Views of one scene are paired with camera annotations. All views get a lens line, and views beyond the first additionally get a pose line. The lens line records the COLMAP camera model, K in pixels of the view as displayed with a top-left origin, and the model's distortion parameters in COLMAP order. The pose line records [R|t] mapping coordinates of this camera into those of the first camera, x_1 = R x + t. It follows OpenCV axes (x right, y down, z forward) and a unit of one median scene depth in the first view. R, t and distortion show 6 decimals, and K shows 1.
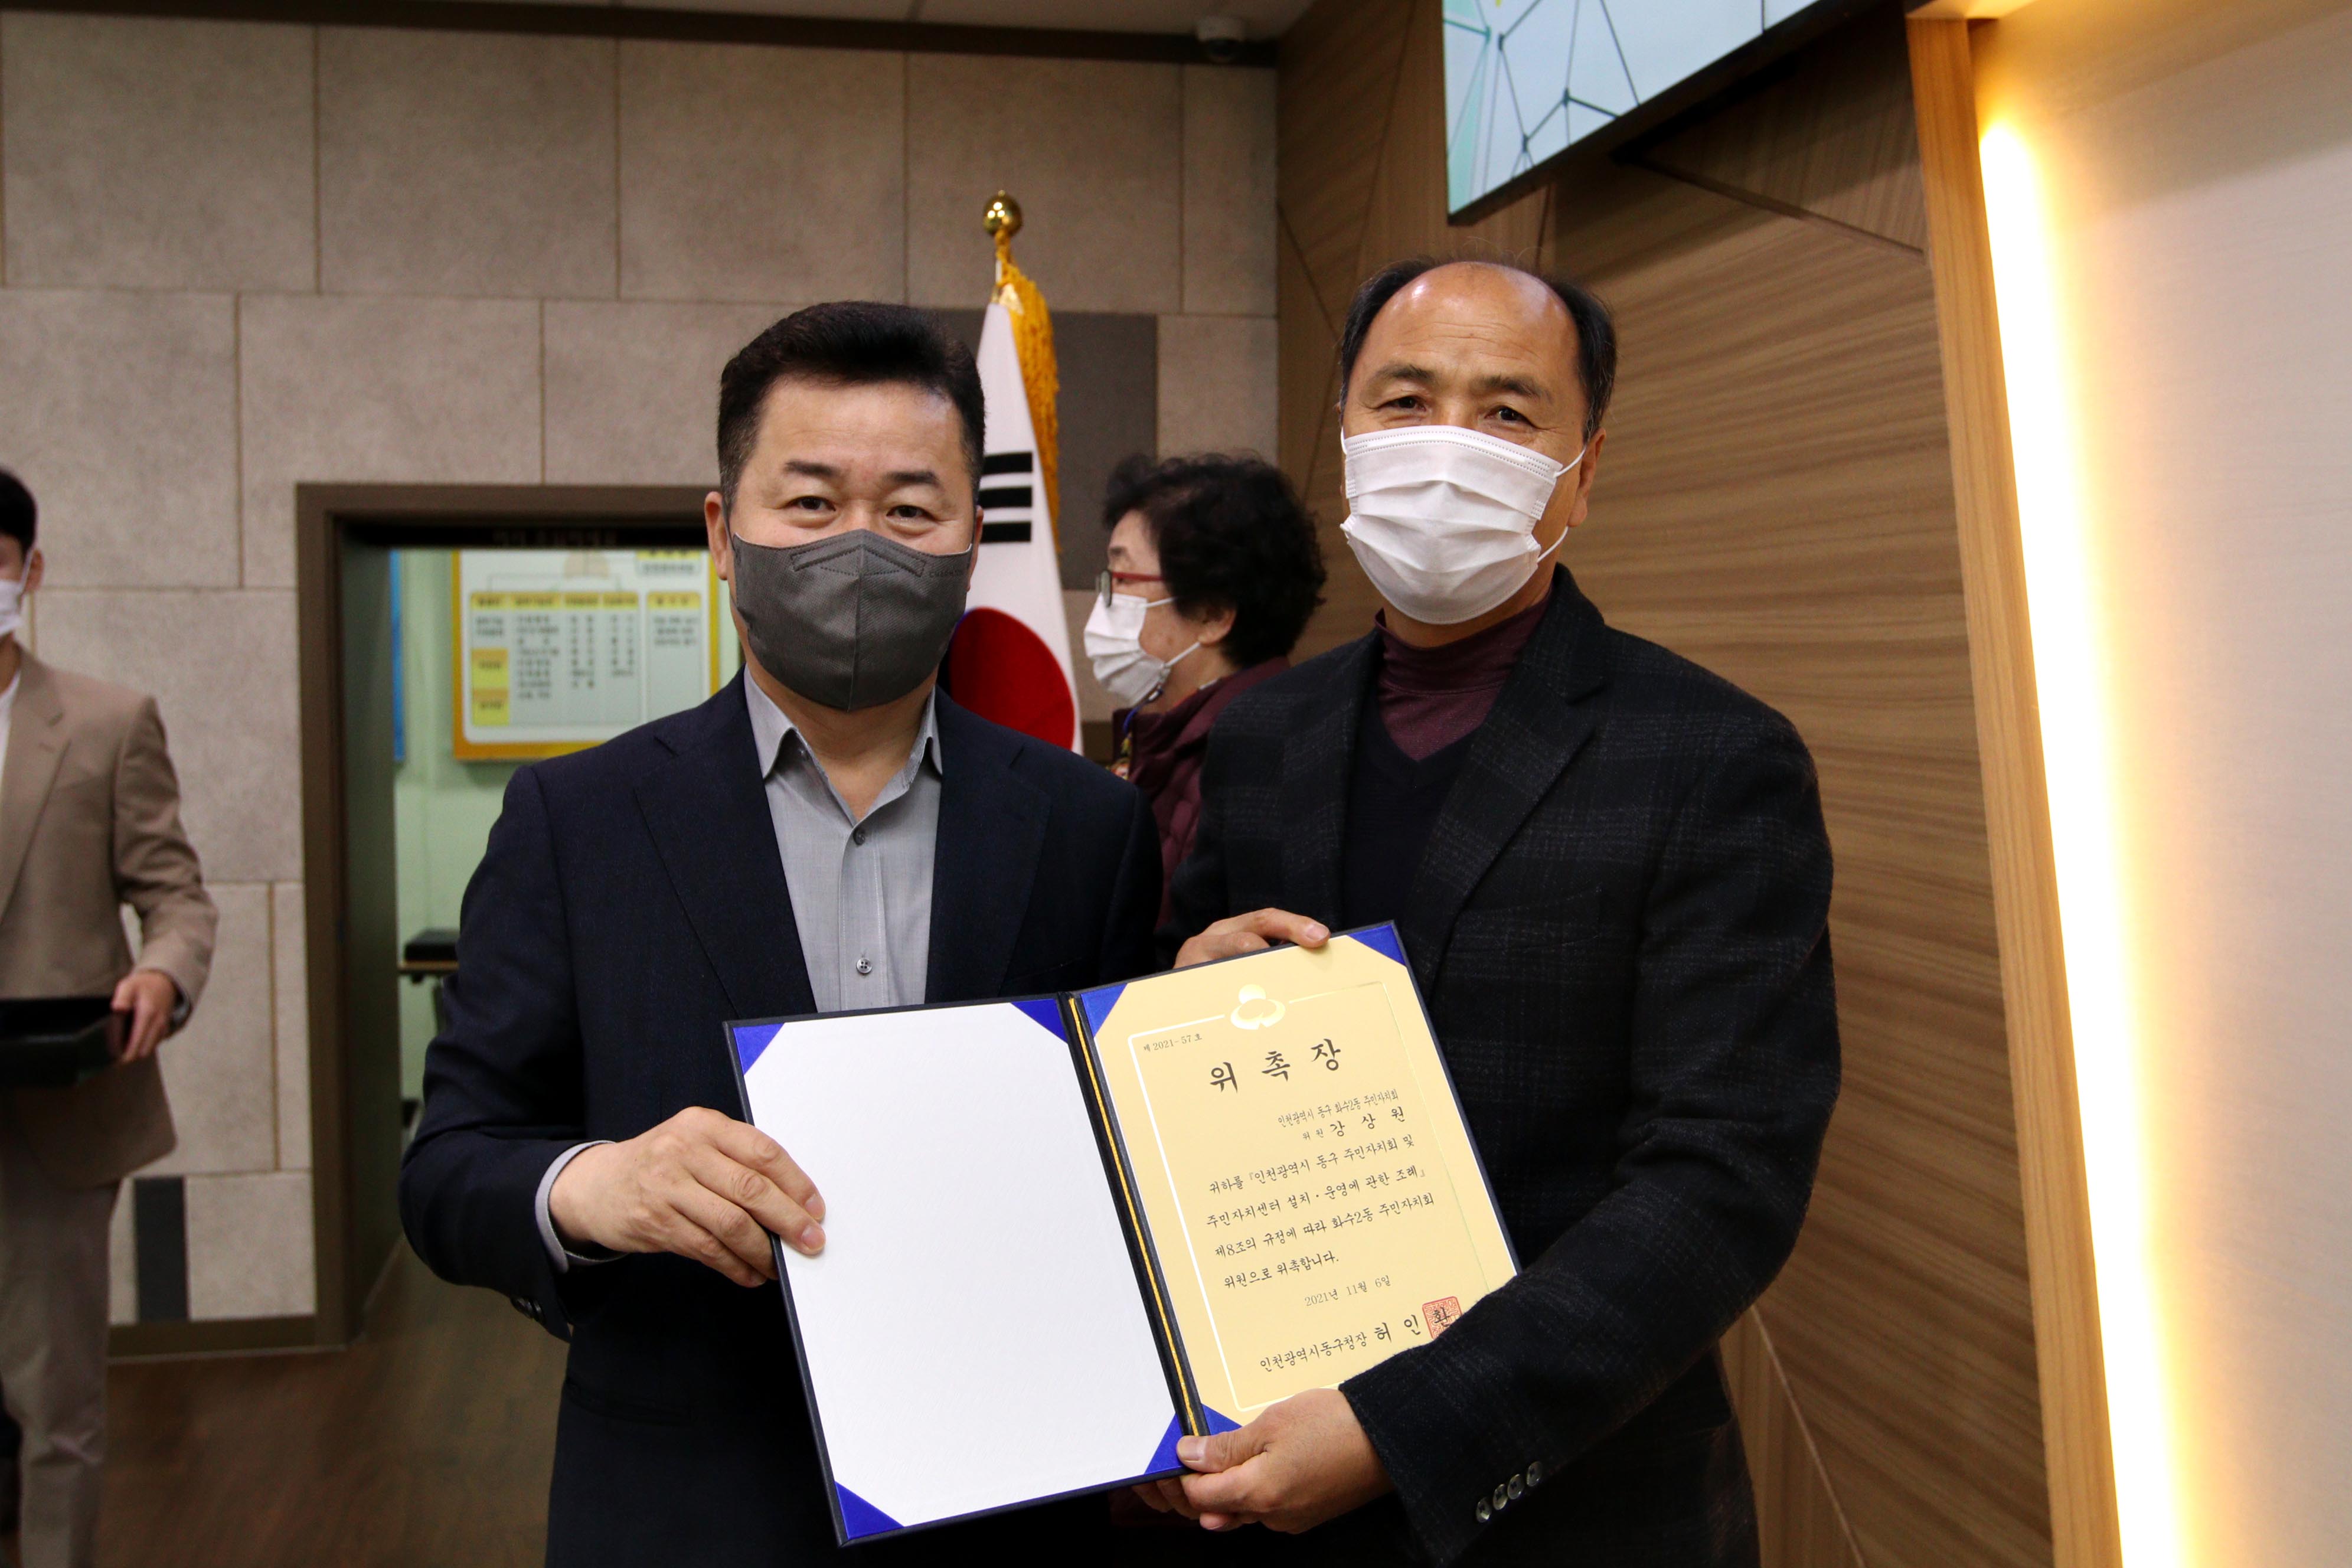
lens RADIAL K [[2228.1, 0, 1179.3], [0, 2228.1, 729.0], [0, 0, 1]] dist [-0.062306, 0.063162]
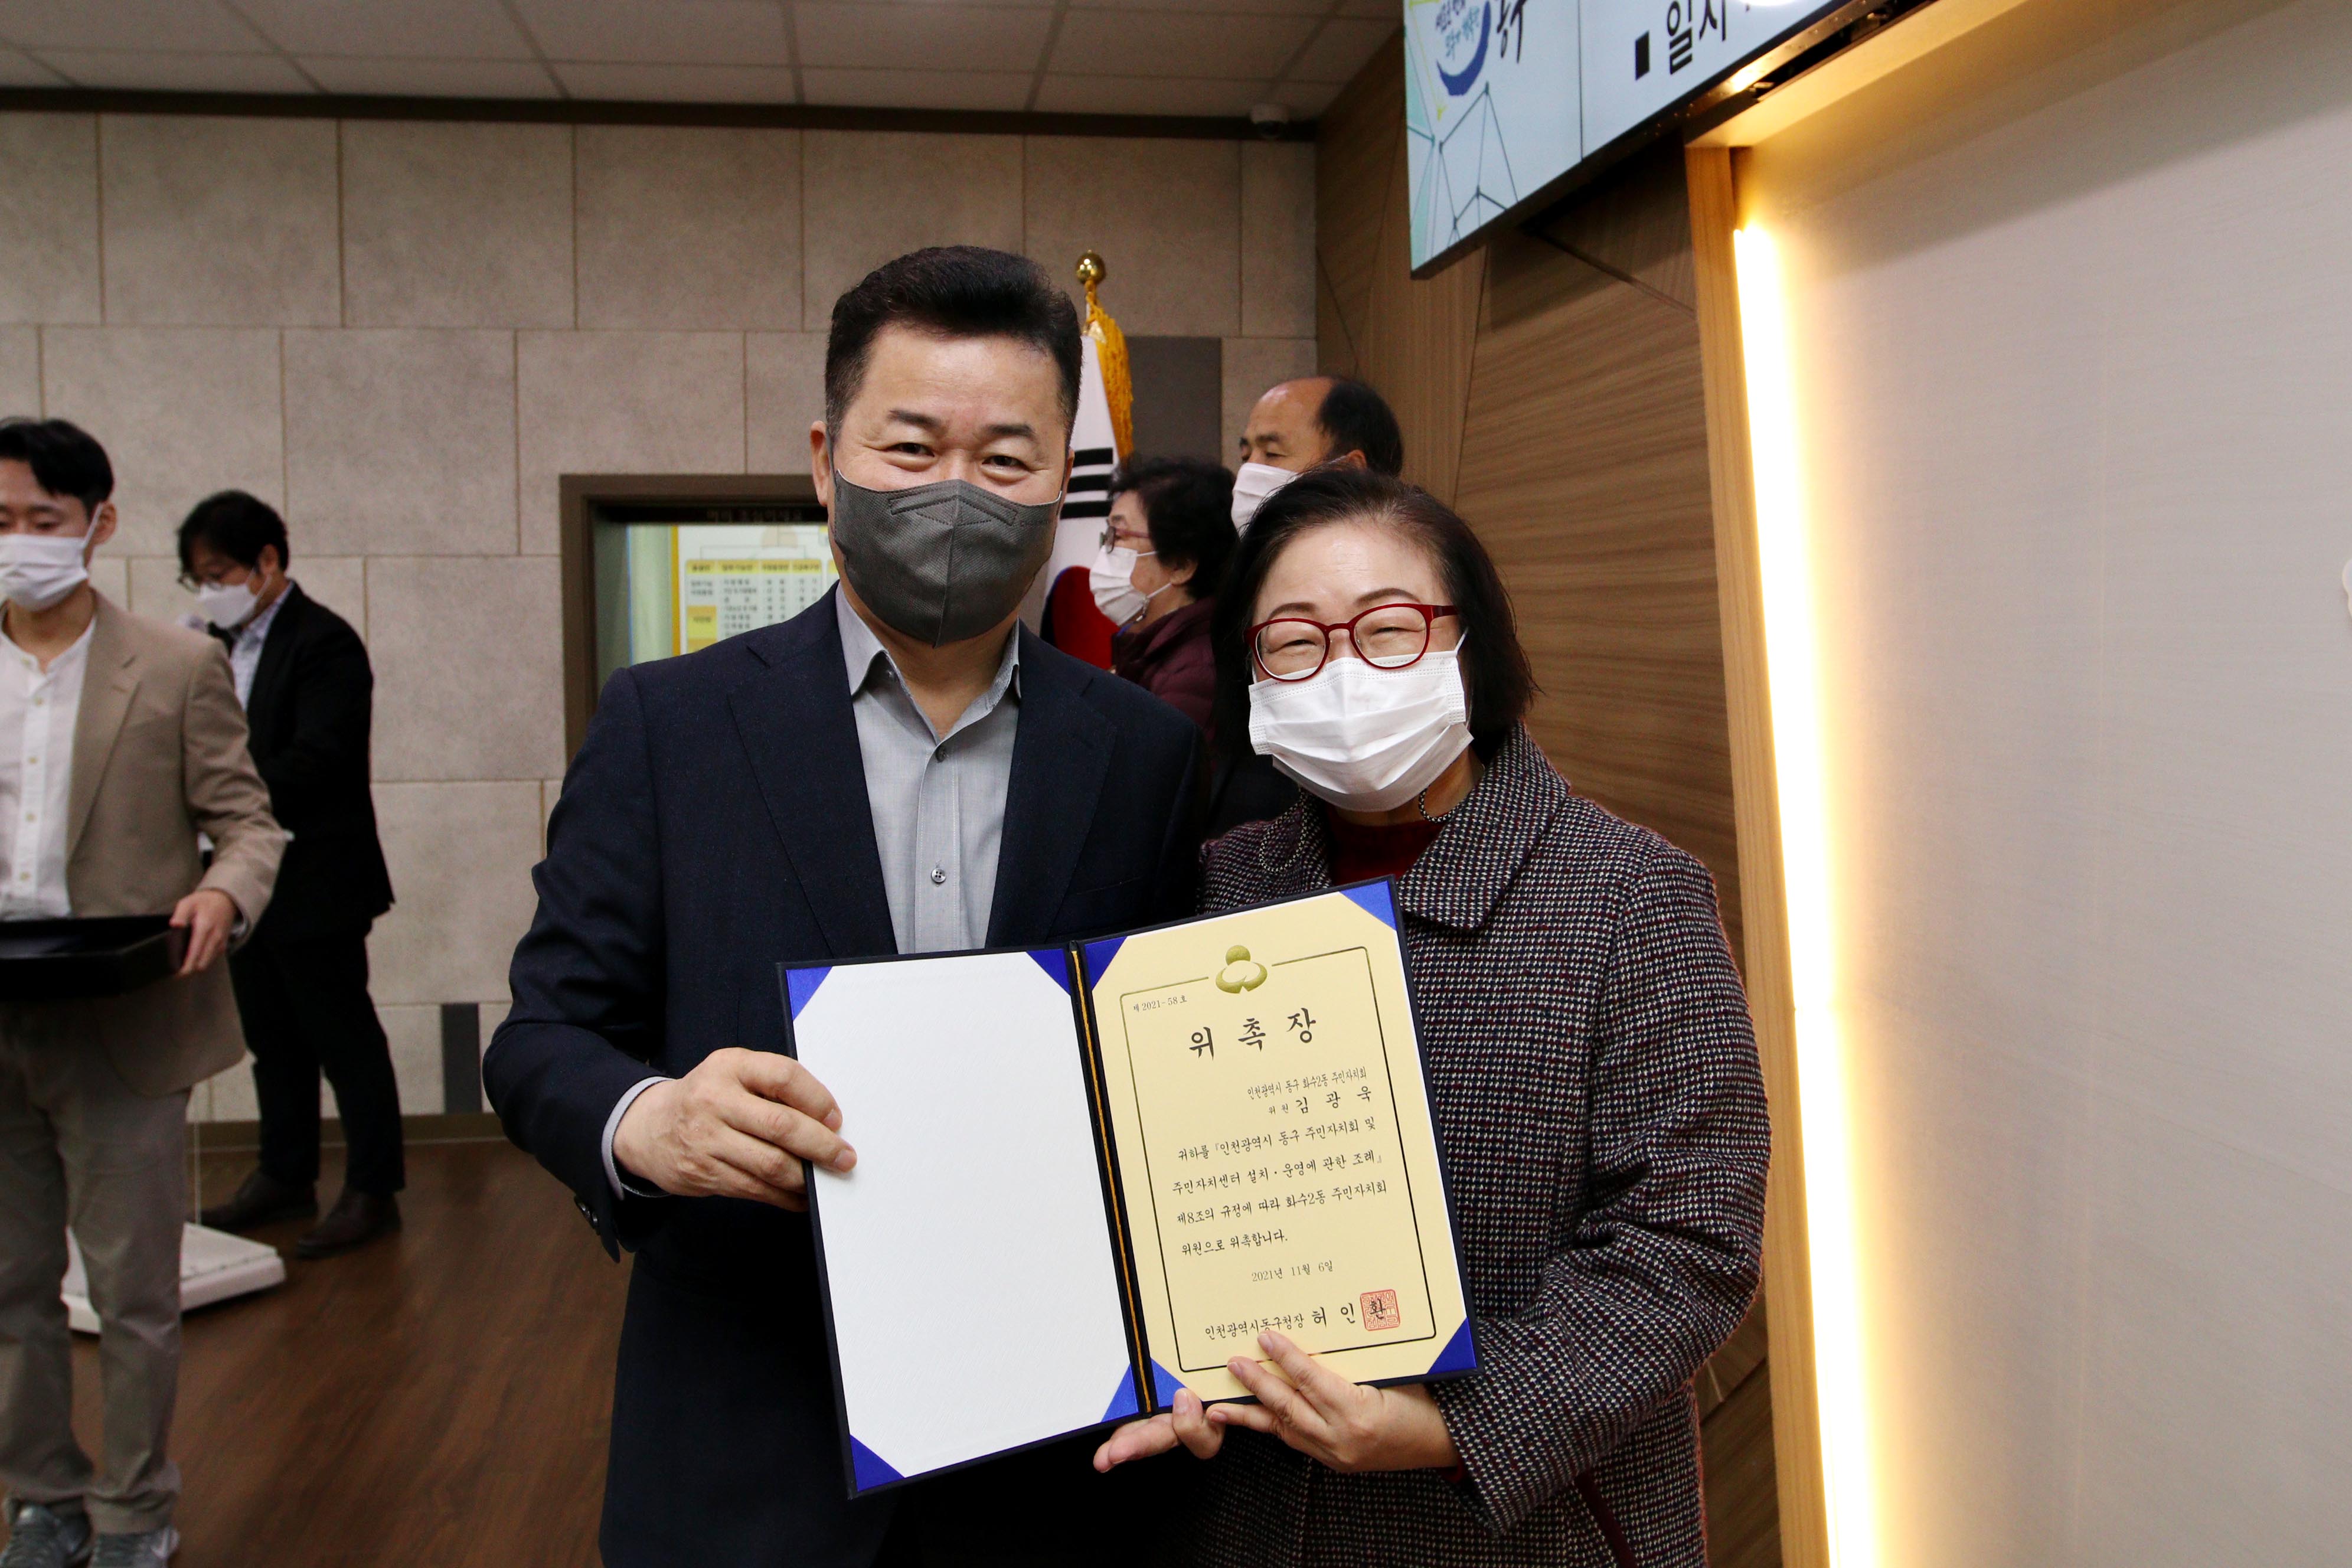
lens RADIAL K [[2042.7, 0, 1208.6], [0, 2042.7, 711.1], [0, 0, 1]] dist [-0.070710, 0.058571]
pose [[0.998563, -0.000040, -0.053588, 0.049979], [0.000623, 0.999941, 0.010859, 0.016497], [0.053585, -0.010877, 0.998504, -0.186544]]
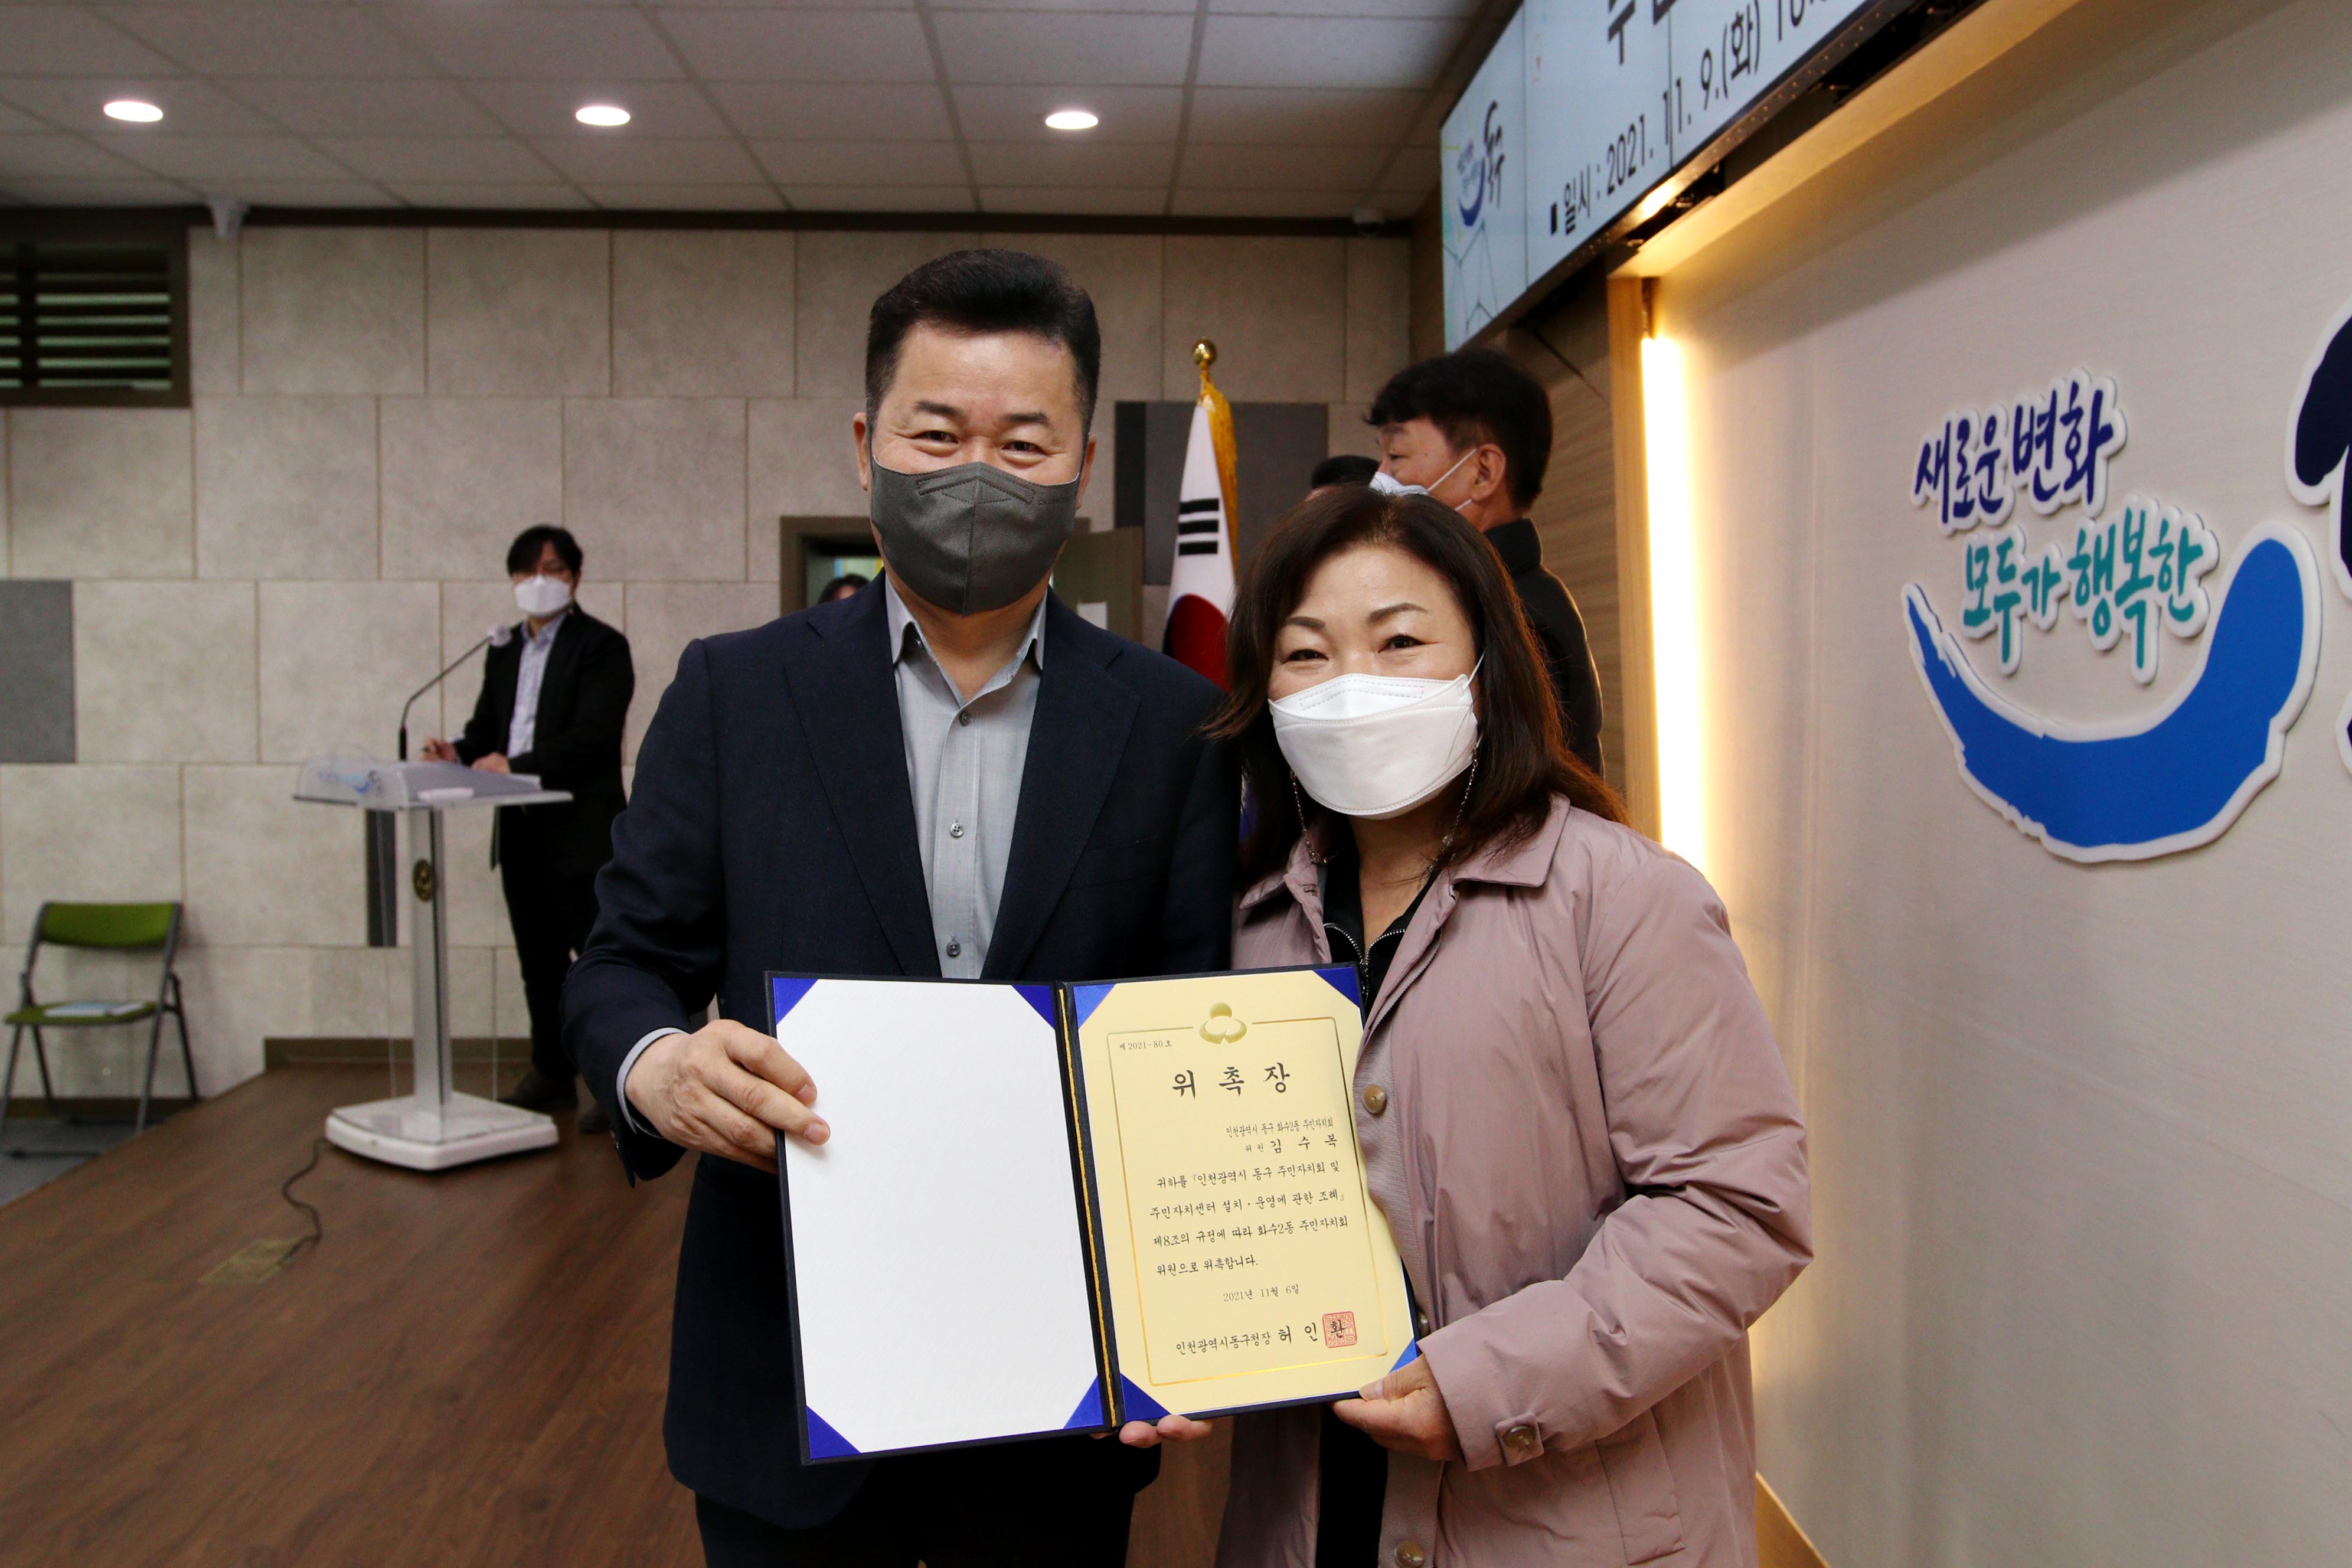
lens RADIAL K [[2108.2, 0, 1213.3], [0, 2108.2, 726.6], [0, 0, 1]] dist [-0.069608, 0.060637]
pose [[0.987082, 0.013936, -0.159610, 0.159406], [-0.014479, 0.999893, -0.002237, 0.040965], [0.159562, 0.004519, 0.987178, -0.465958]]
